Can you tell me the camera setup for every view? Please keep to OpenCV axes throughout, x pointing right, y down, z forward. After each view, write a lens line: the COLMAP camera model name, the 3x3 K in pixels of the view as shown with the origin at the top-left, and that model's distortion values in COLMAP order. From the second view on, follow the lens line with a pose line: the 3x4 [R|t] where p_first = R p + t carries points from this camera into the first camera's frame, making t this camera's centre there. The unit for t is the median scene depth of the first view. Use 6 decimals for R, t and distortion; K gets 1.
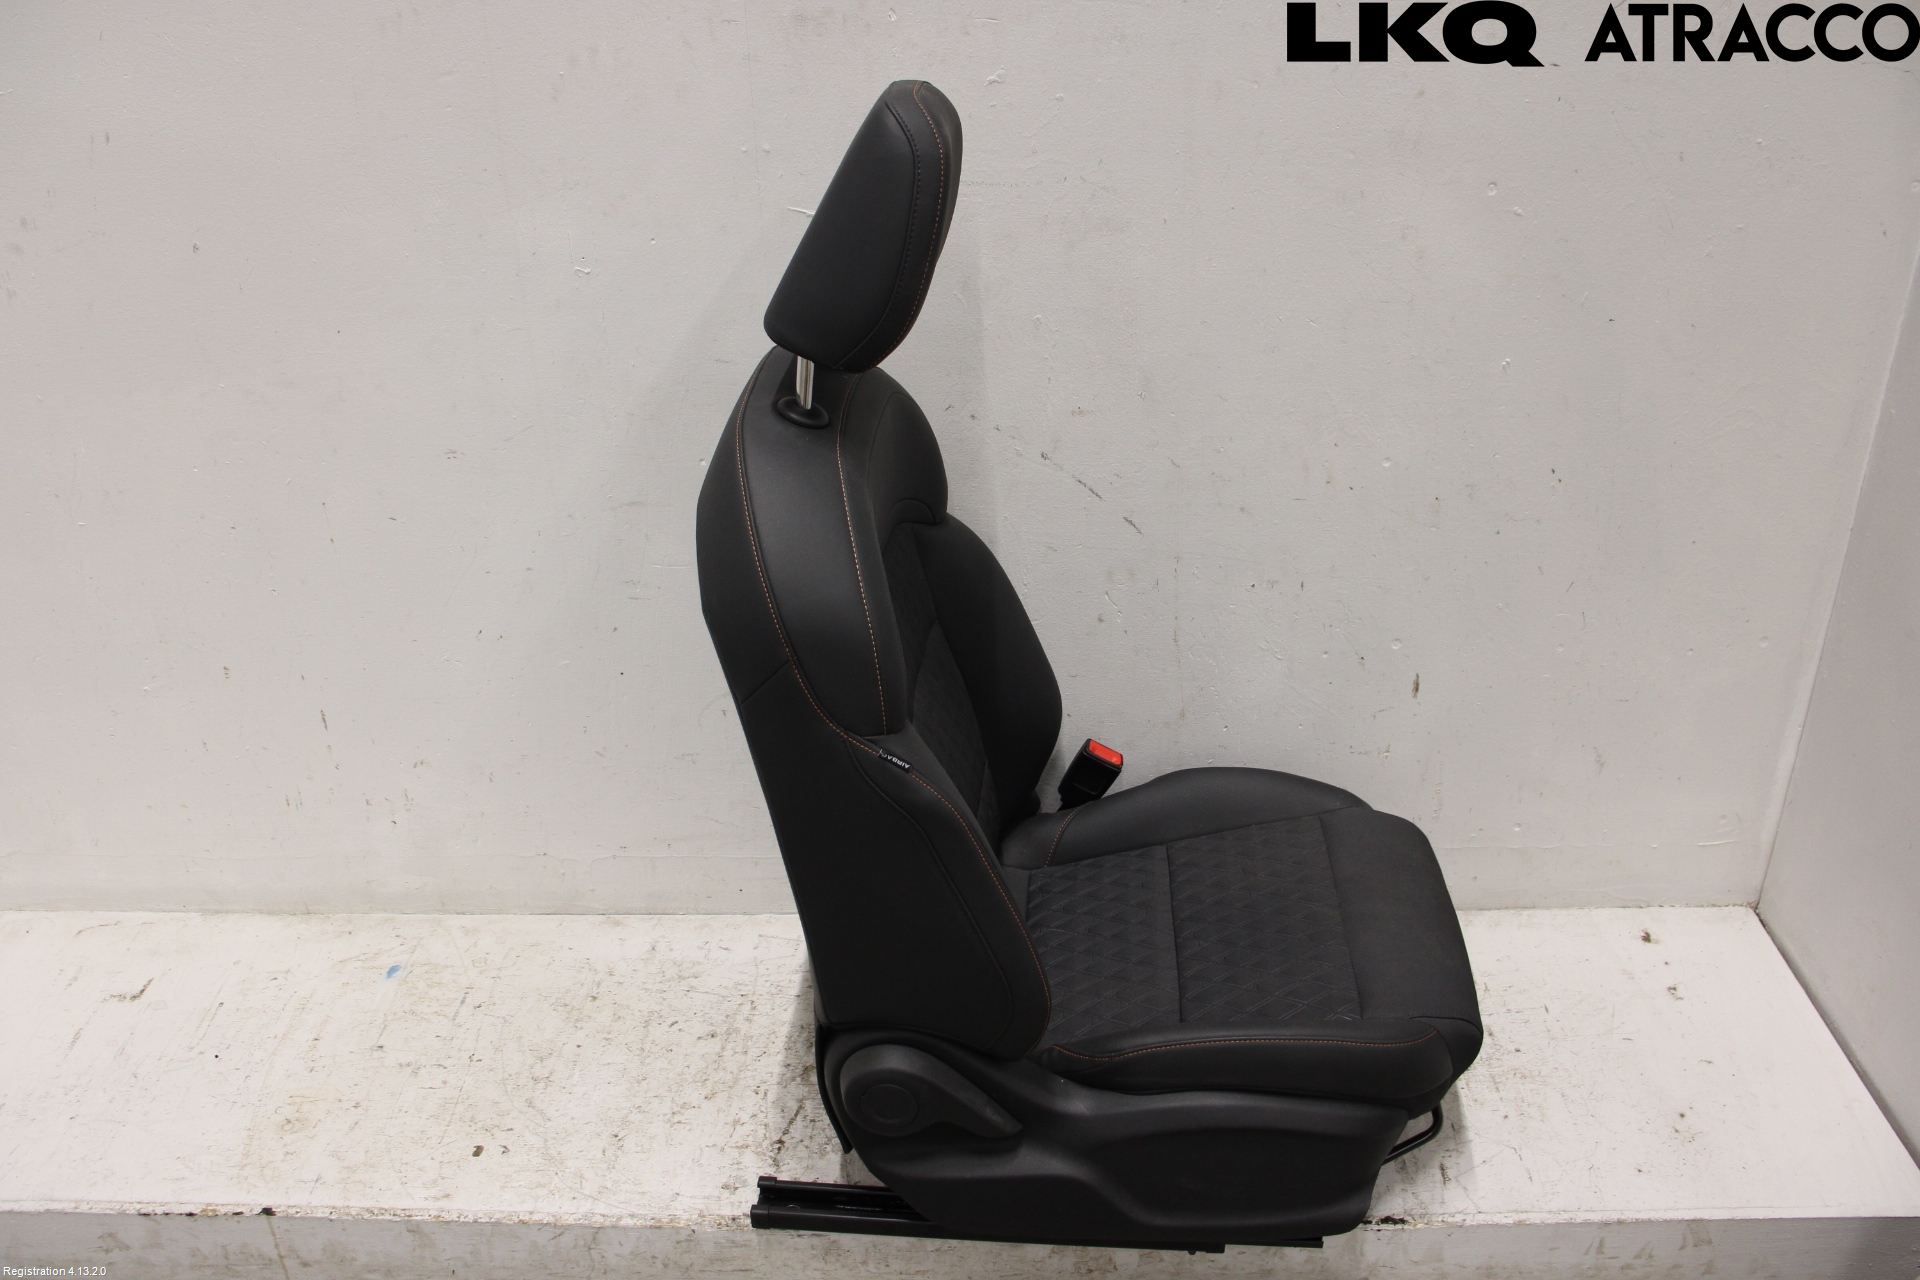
lens RADIAL K [[1658.4, 0, 960.0], [0, 1658.4, 640.0], [0, 0, 1]] dist [-0.175299, 0.179468]
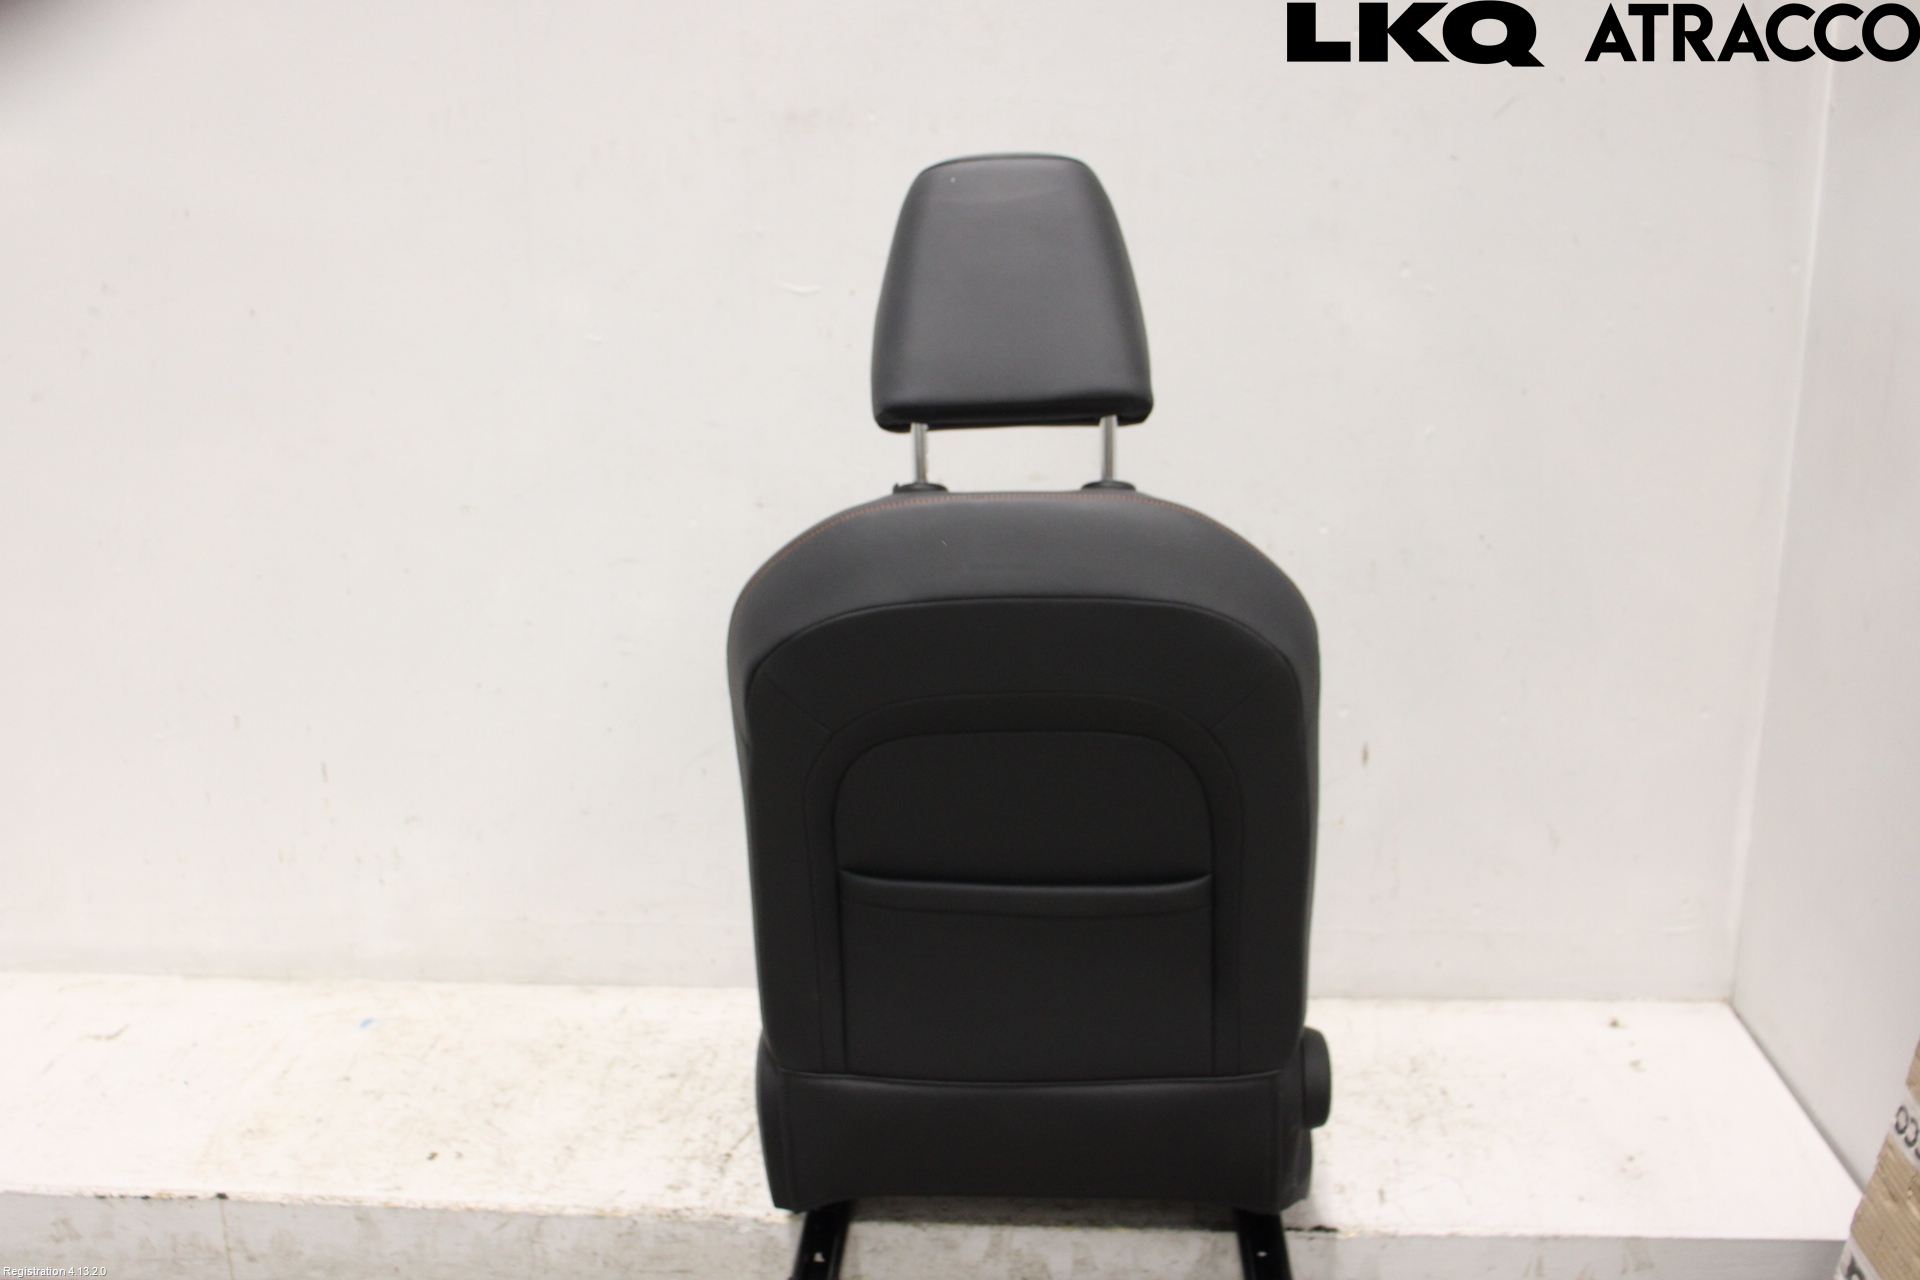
lens RADIAL K [[1829.6, 0, 960.0], [0, 1829.6, 640.0], [0, 0, 1]] dist [-0.143762, 0.202819]
pose [[0.998982, 0.020033, -0.040428, 0.072921], [-0.027930, 0.978284, -0.205378, 0.218450], [0.035435, 0.206298, 0.977847, -0.163869]]
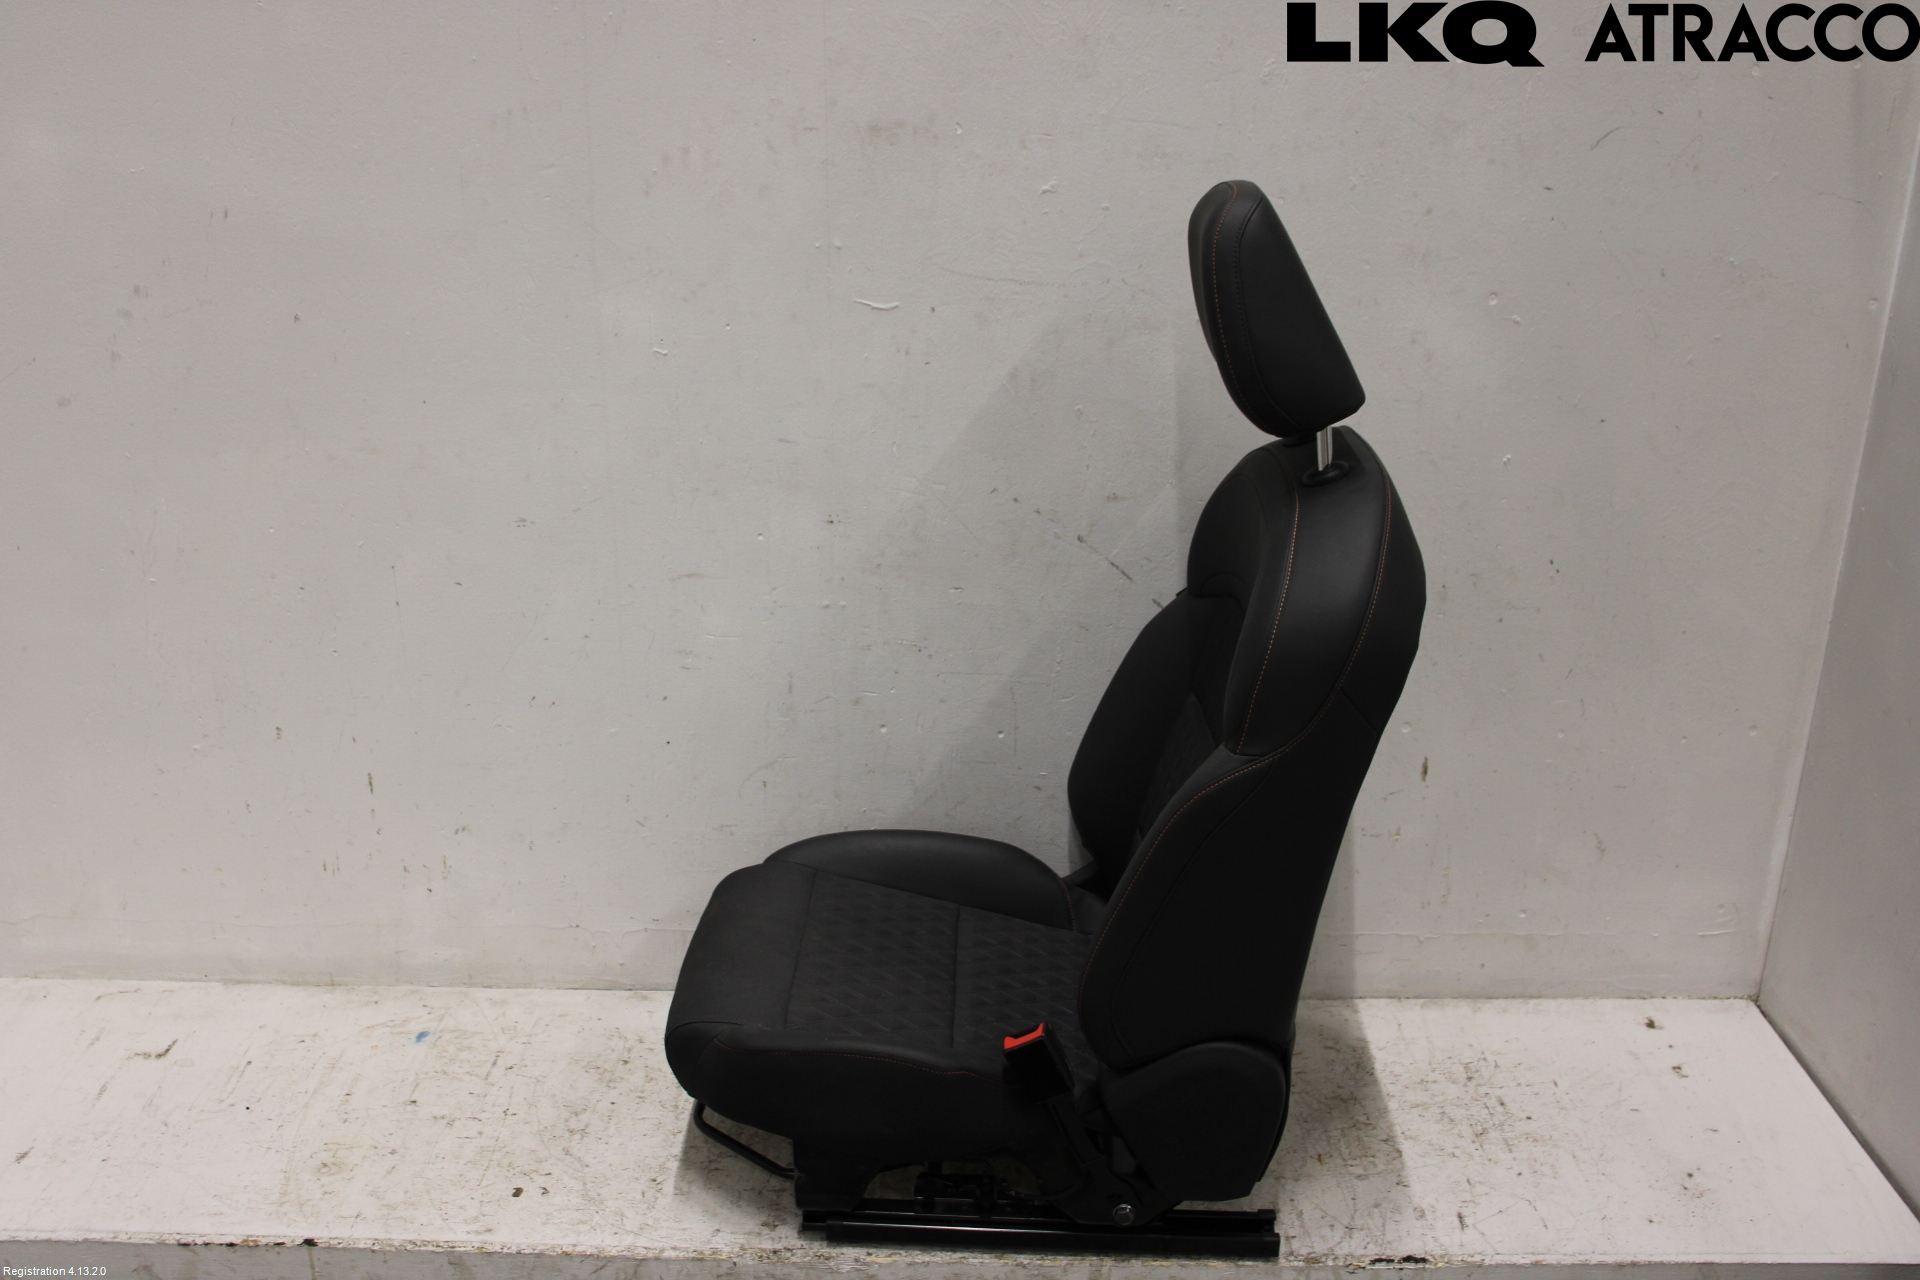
lens RADIAL K [[1780.5, 0, 960.0], [0, 1780.5, 640.0], [0, 0, 1]] dist [-0.154459, 0.197936]
pose [[0.999380, 0.024268, 0.025501, -0.056233], [-0.020813, 0.991562, -0.127953, 0.105492], [-0.028391, 0.127343, 0.991452, -0.138538]]
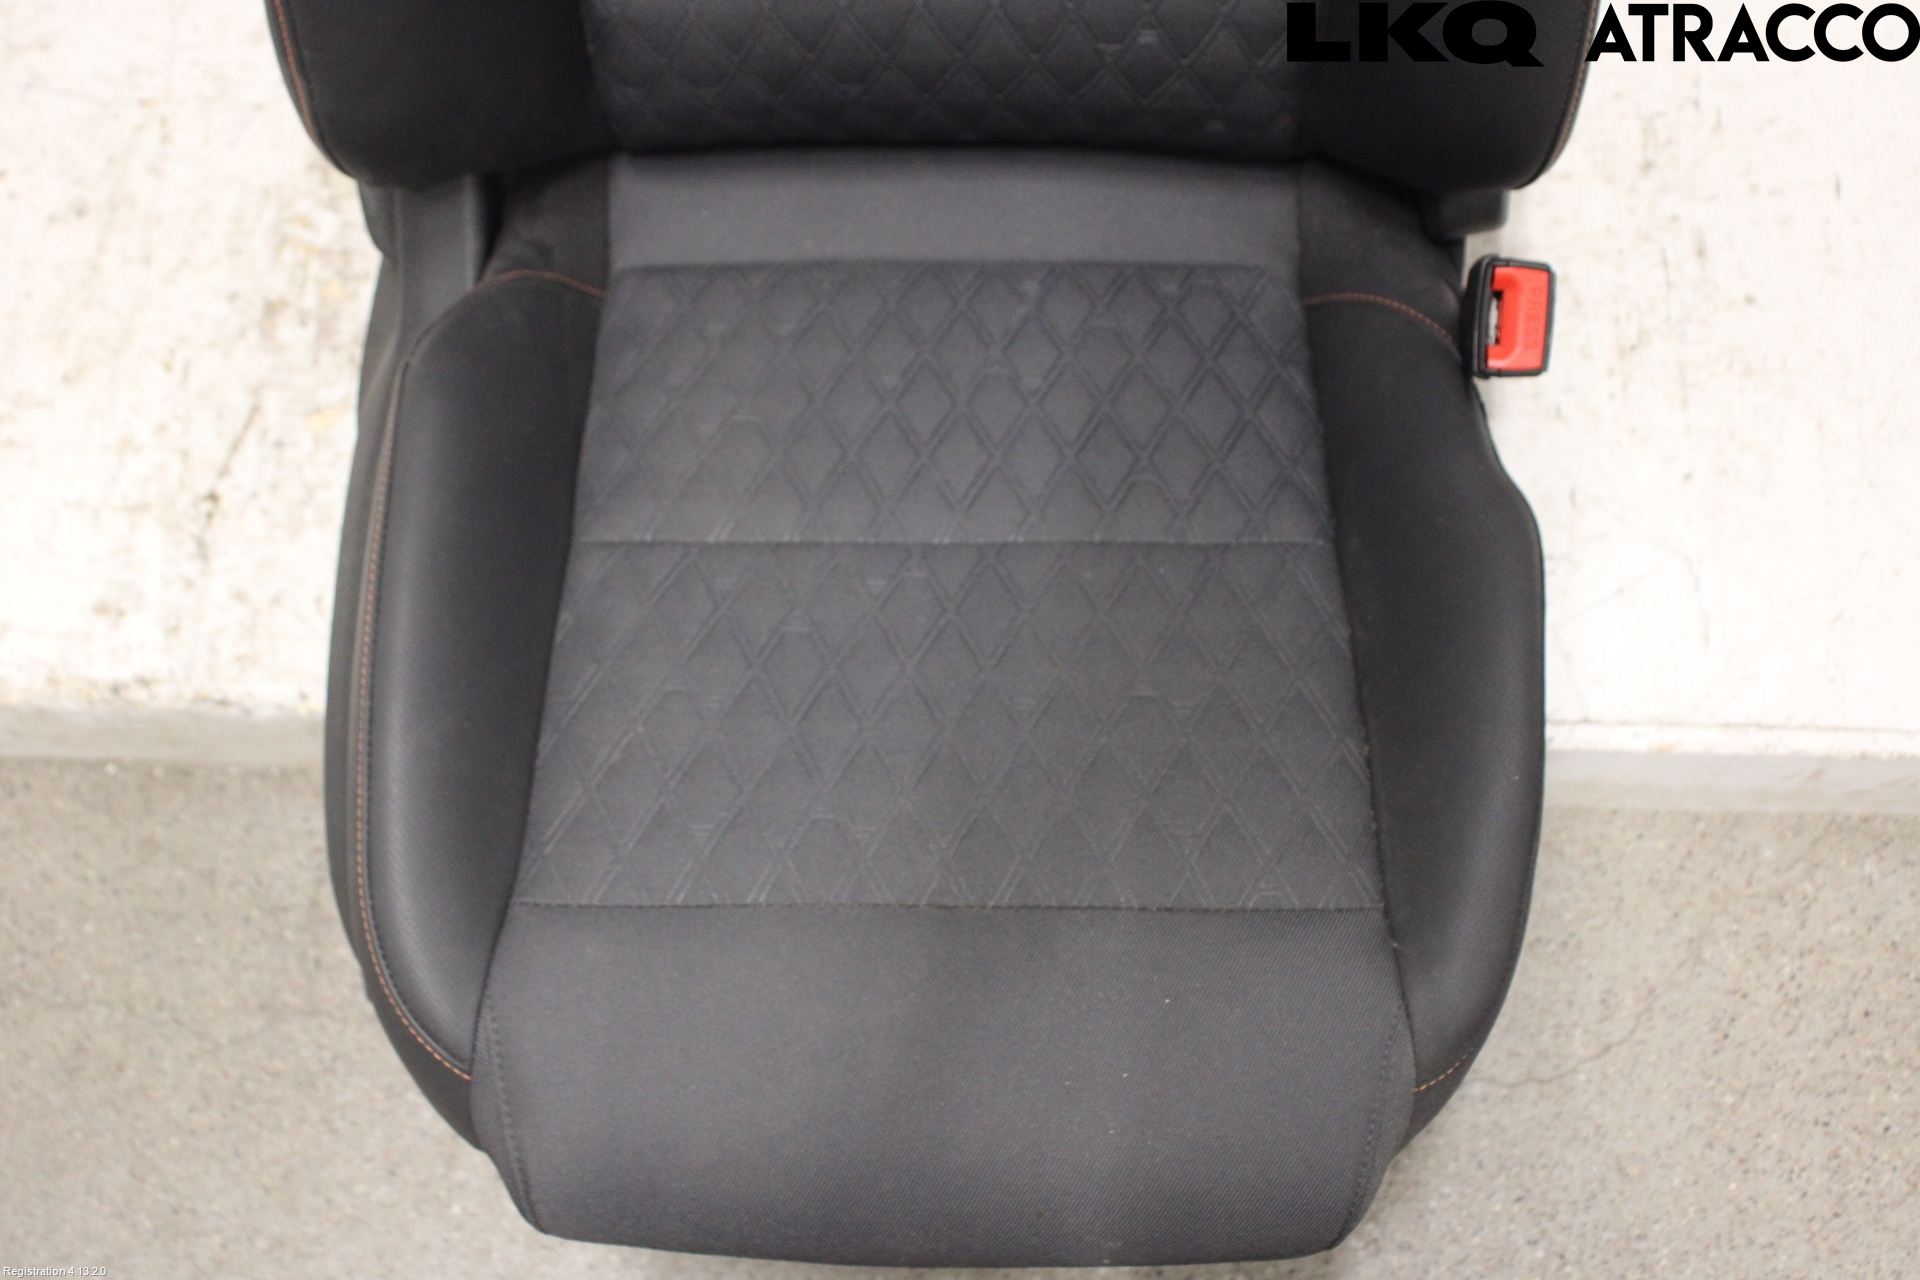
lens RADIAL K [[2384.6, 0, 960.0], [0, 2384.6, 640.0], [0, 0, 1]] dist [0.003402, 0.095847]
pose [[0.999970, 0.007778, -0.000476, 0.117968], [-0.005459, 0.742750, 0.669547, -0.148644], [0.005561, -0.669524, 0.742770, 0.424407]]
